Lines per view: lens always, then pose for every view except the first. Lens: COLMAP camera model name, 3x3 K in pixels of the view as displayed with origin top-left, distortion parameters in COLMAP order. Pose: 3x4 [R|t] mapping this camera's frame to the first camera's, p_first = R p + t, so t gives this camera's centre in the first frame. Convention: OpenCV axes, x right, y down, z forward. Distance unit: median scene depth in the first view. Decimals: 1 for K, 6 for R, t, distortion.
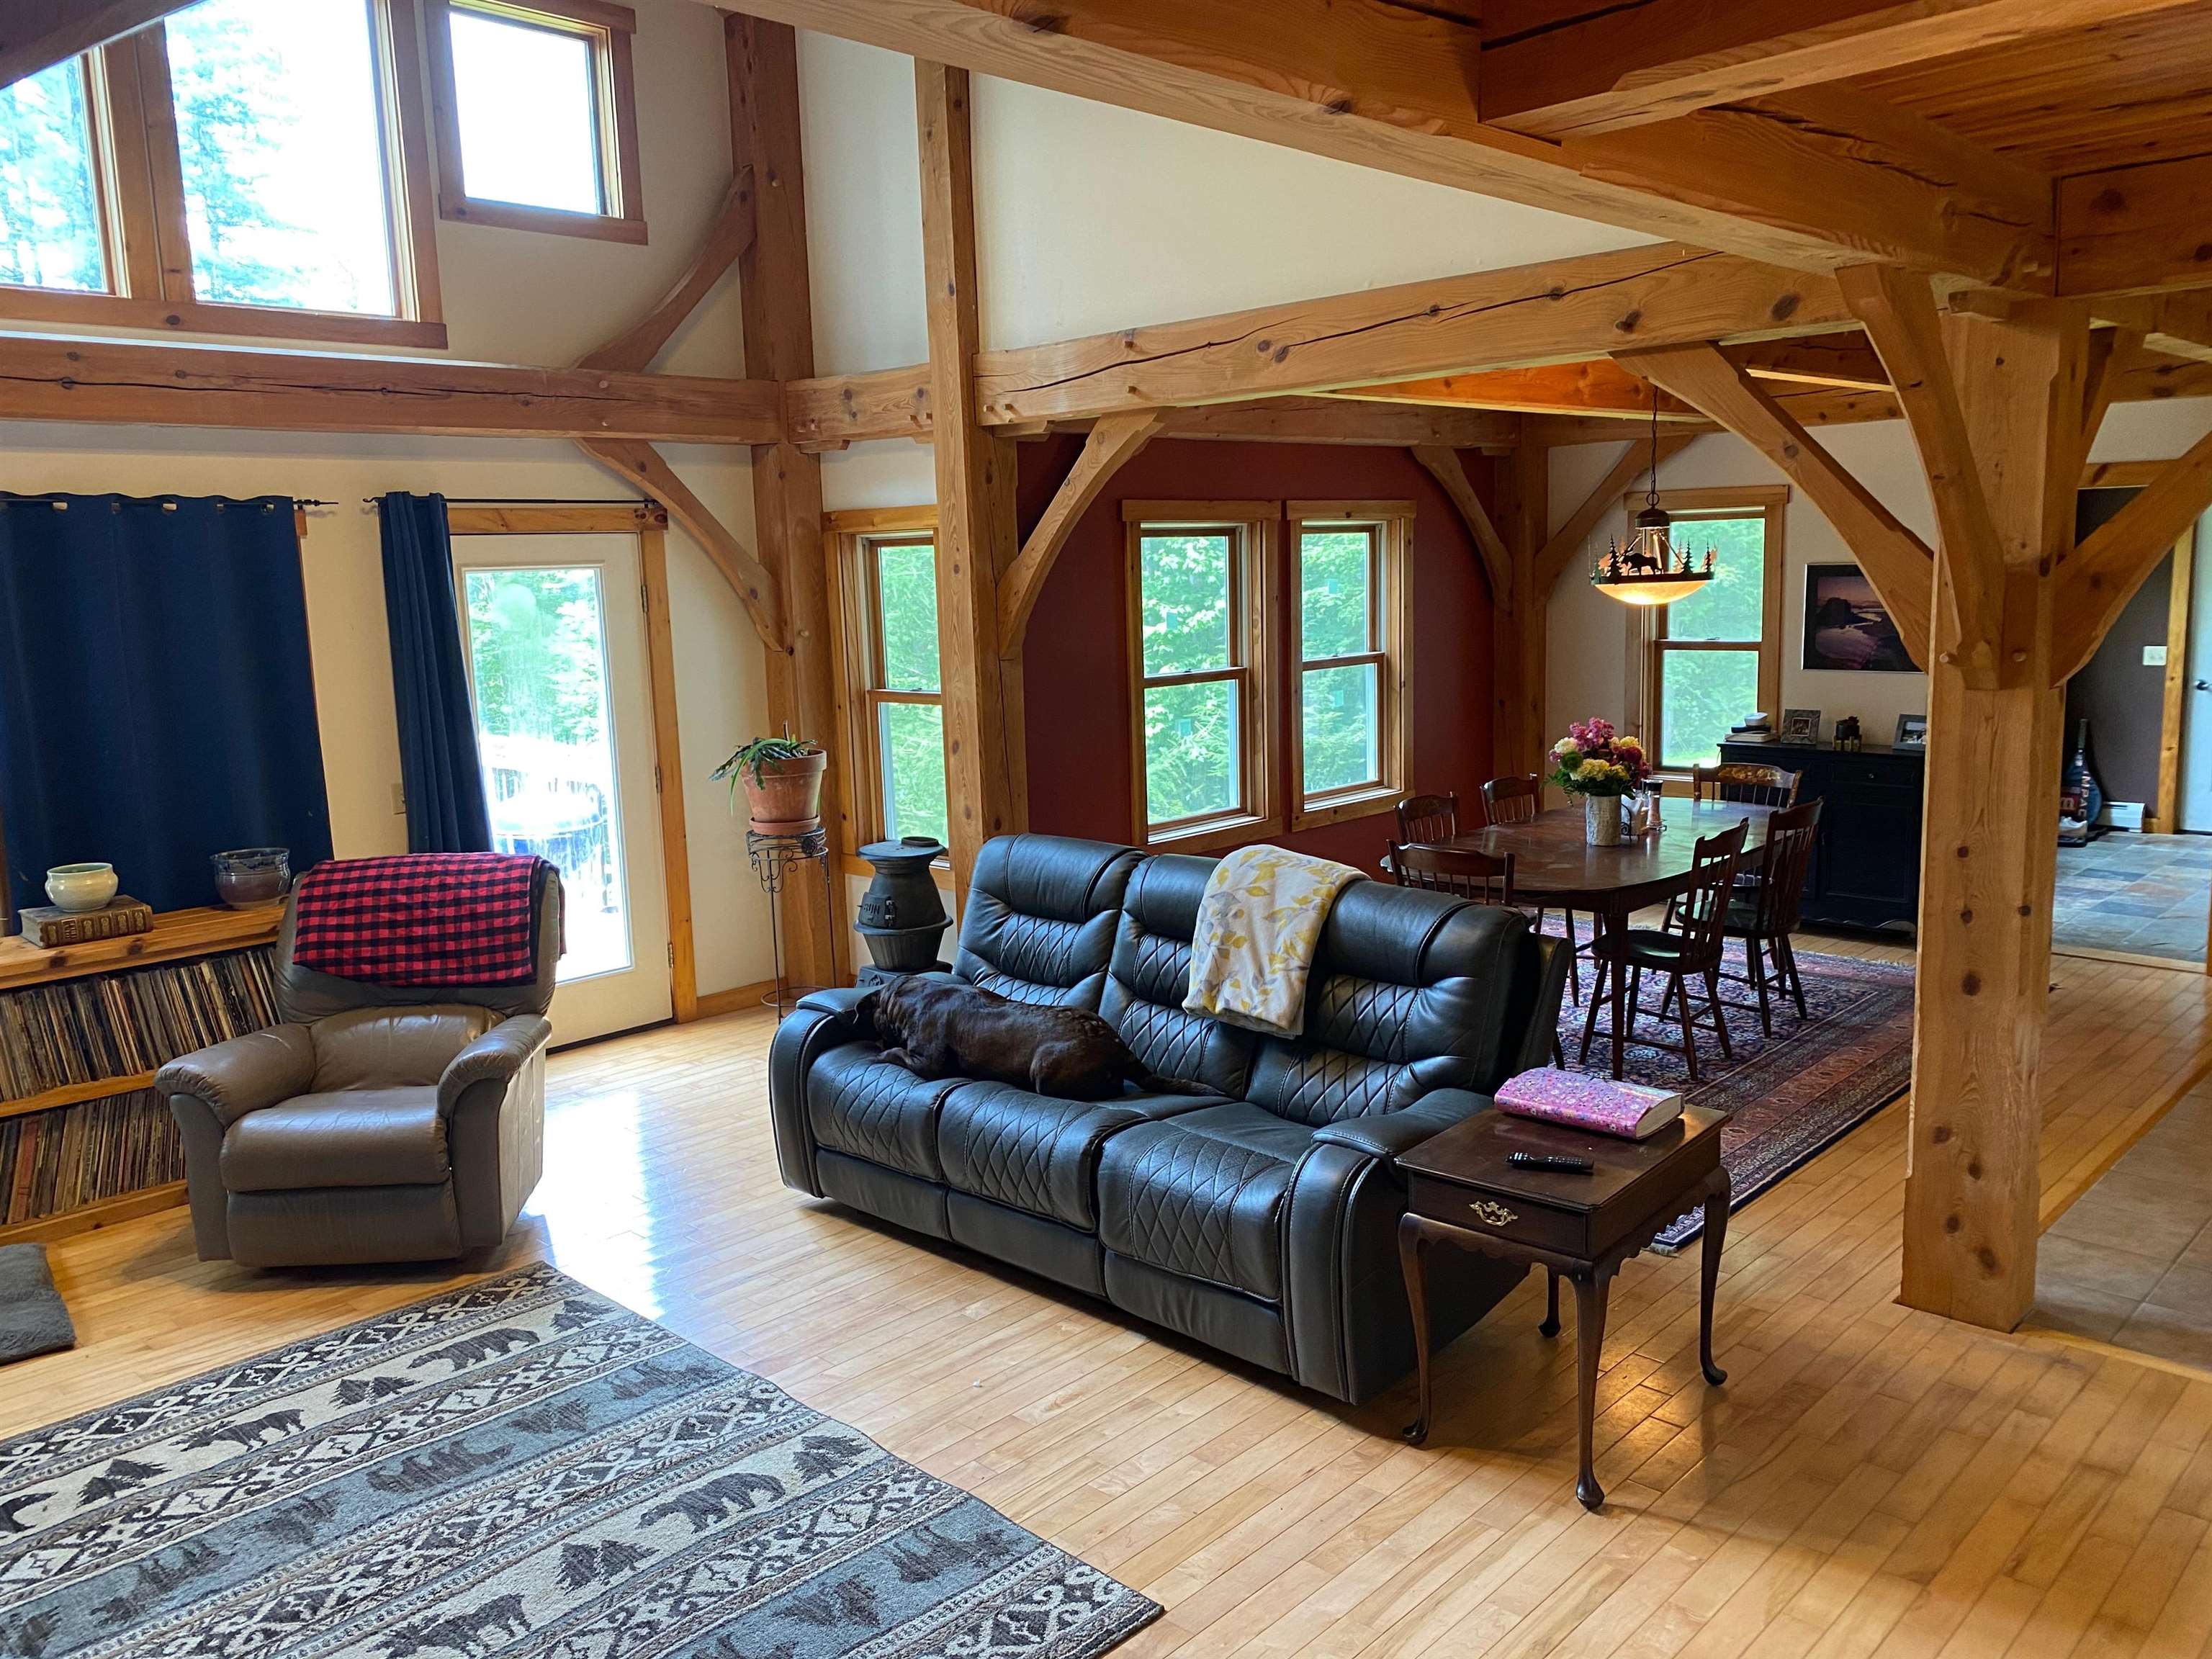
lens RADIAL K [[1688.2, 0, 1118.7], [0, 1688.2, 823.4], [0, 0, 1]] dist [0.041523, -0.049303]
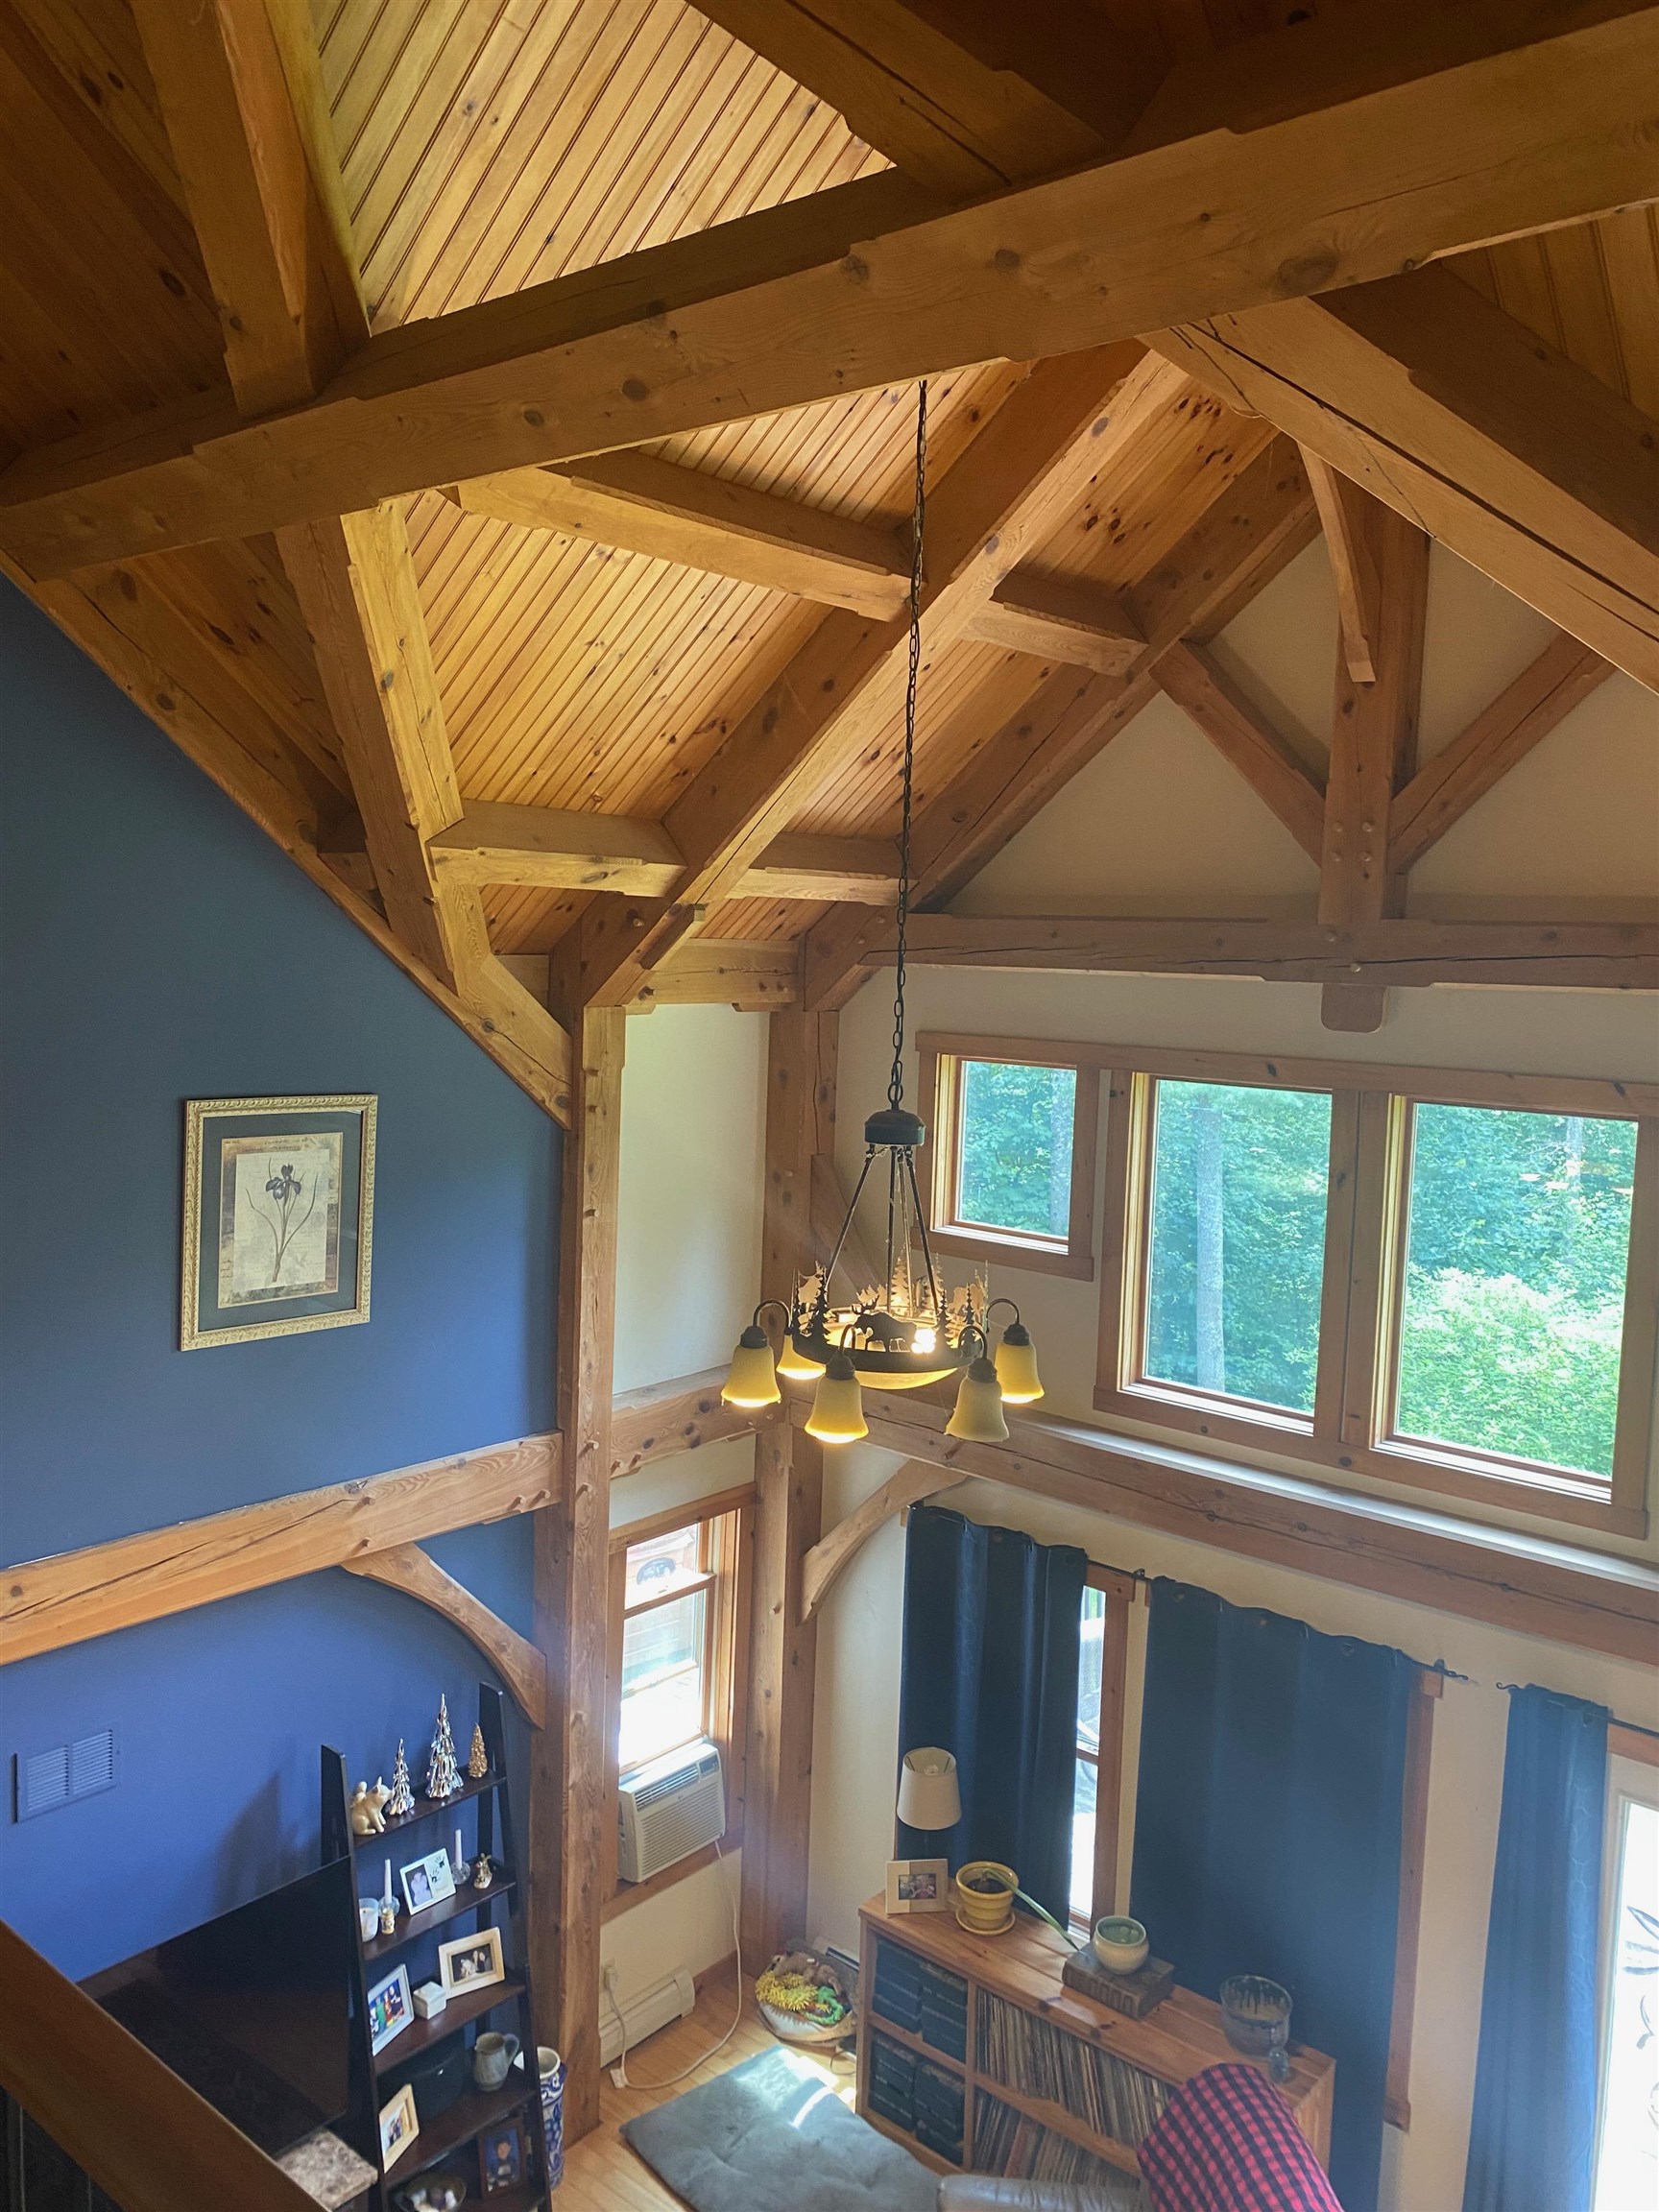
lens RADIAL K [[1688.2, 0, 844.1], [0, 1688.2, 1092.9], [0, 0, 1]] dist [0.041523, -0.049303]
pose [[0.069460, 0.121992, -0.990098, 0.456090], [-0.189613, 0.976016, 0.106955, -0.646200], [0.979399, 0.180307, 0.090926, 0.665740]]
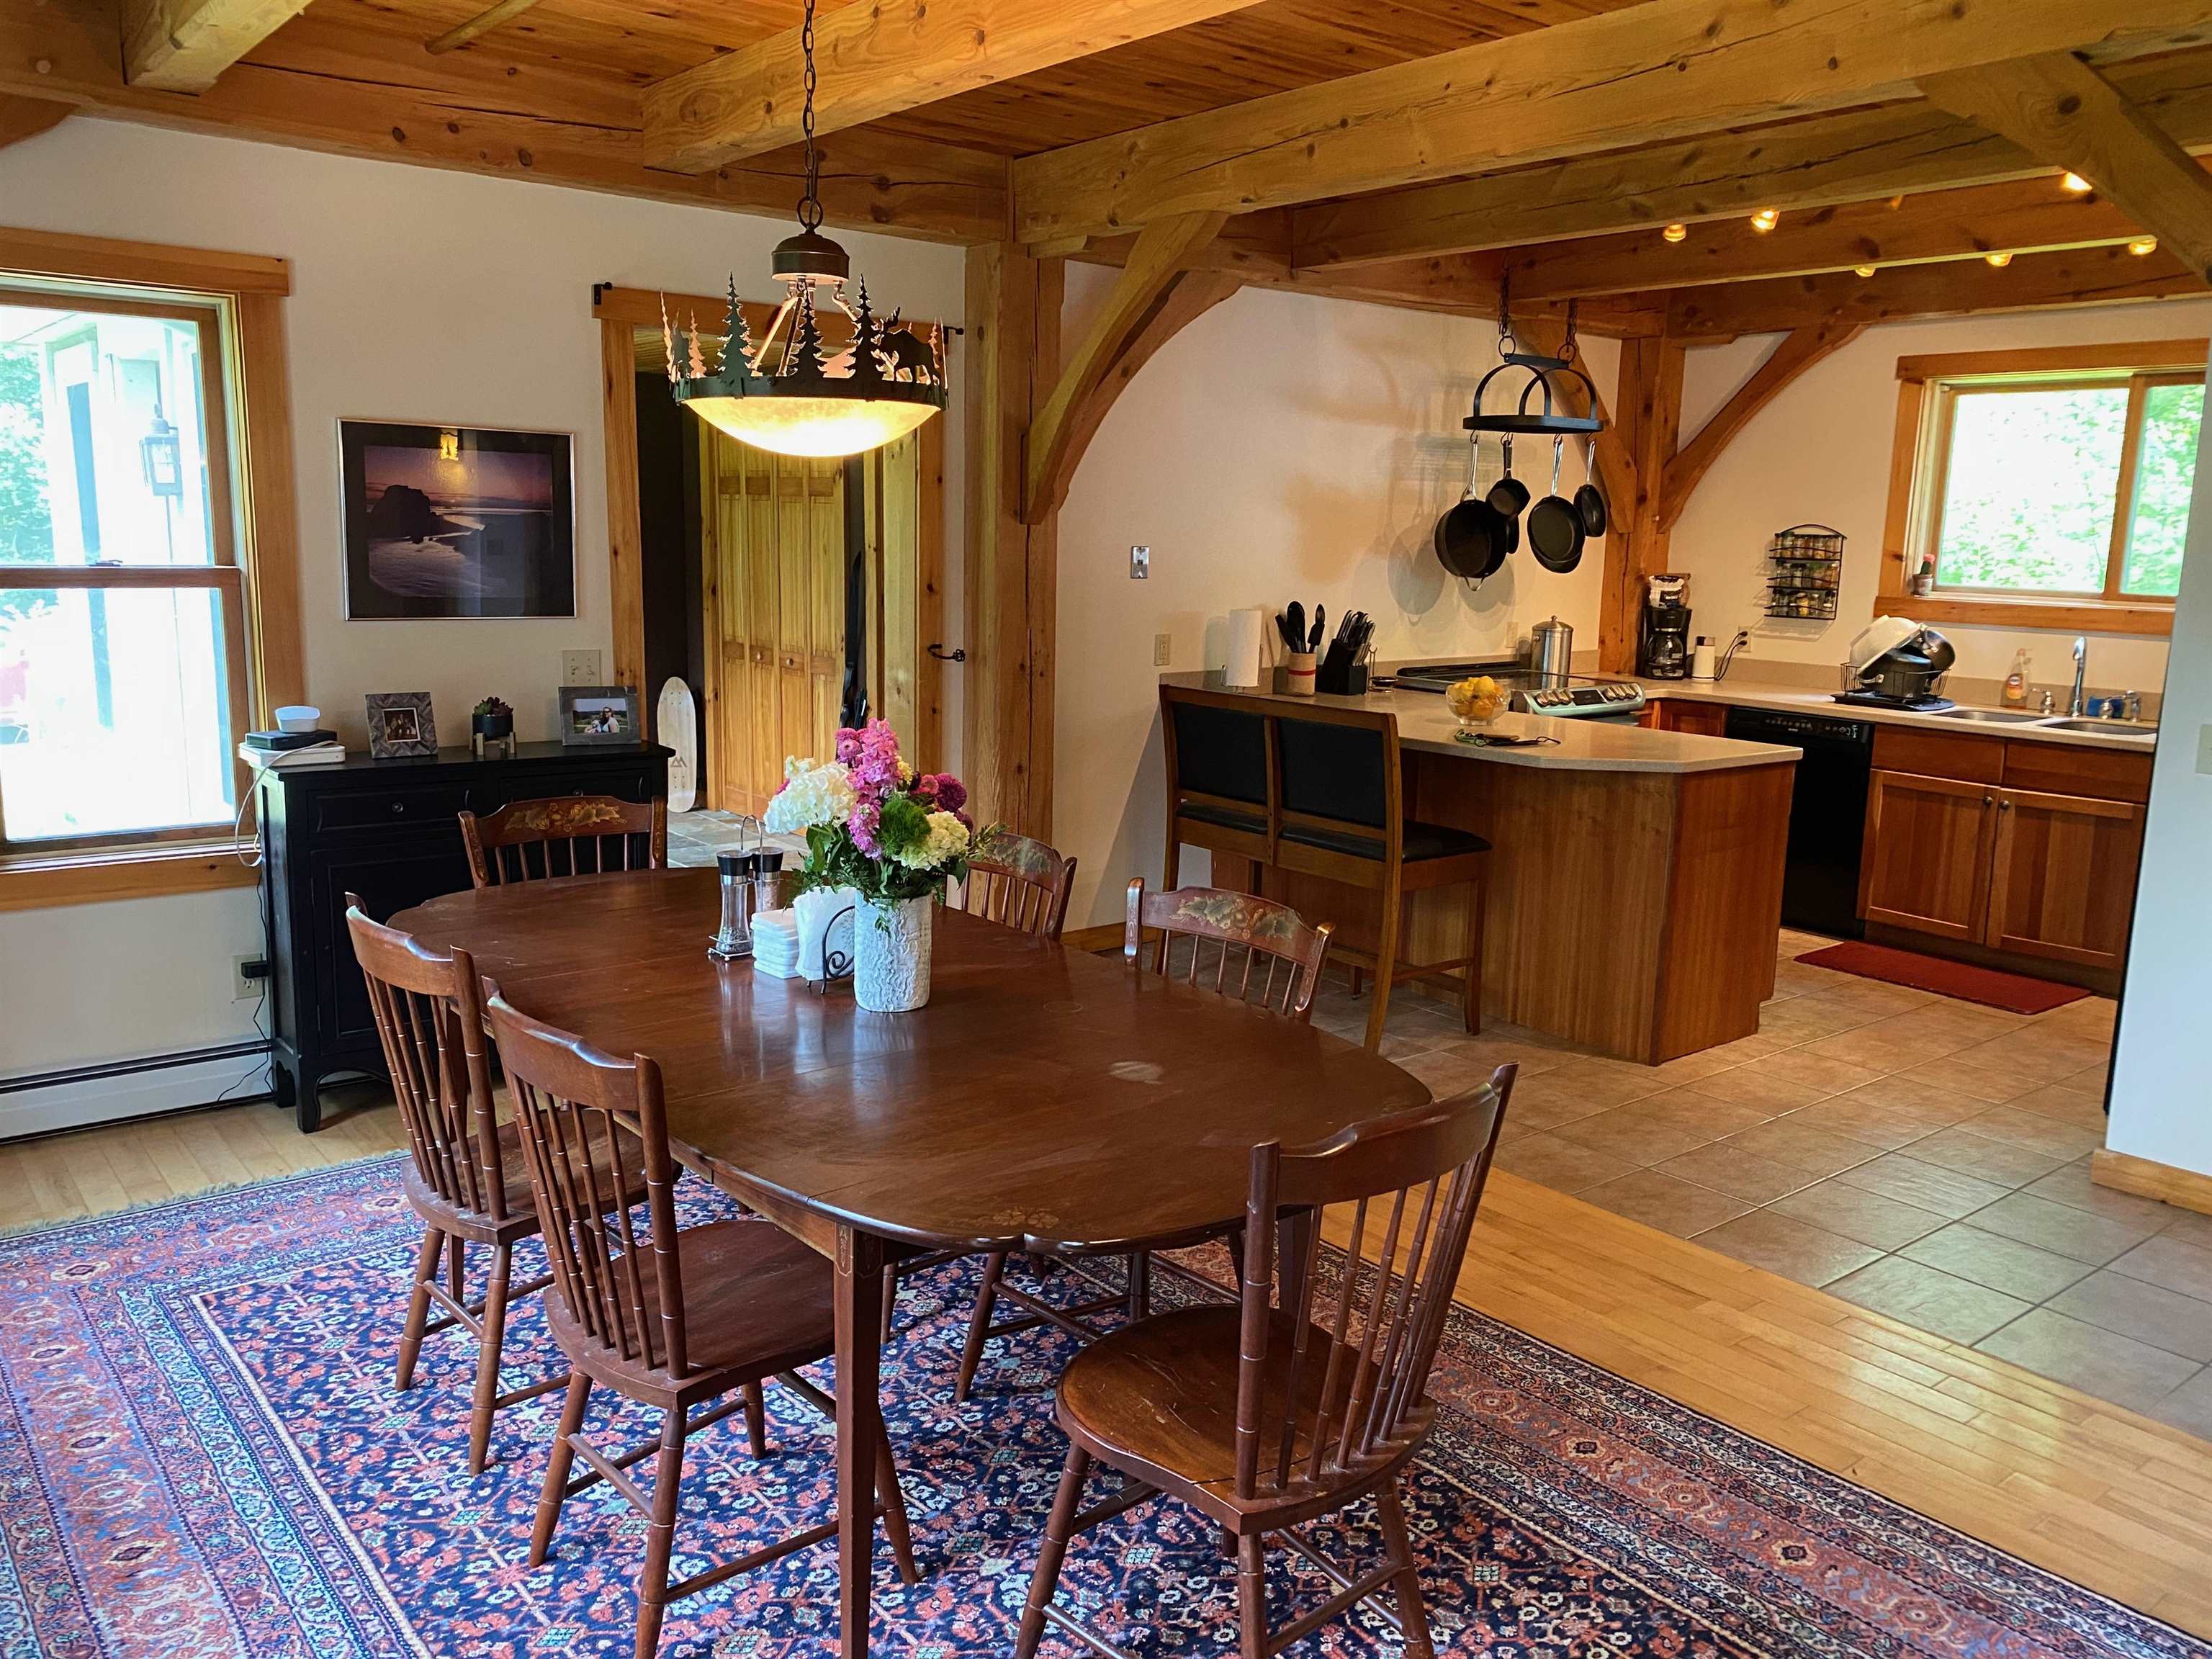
lens RADIAL K [[1688.2, 0, 1111.1], [0, 1688.2, 811.9], [0, 0, 1]] dist [0.041523, -0.049303]
pose [[0.119351, -0.136565, 0.983415, -0.174211], [0.128419, 0.984298, 0.121102, -0.111863], [-0.984512, 0.111836, 0.135015, 1.202031]]
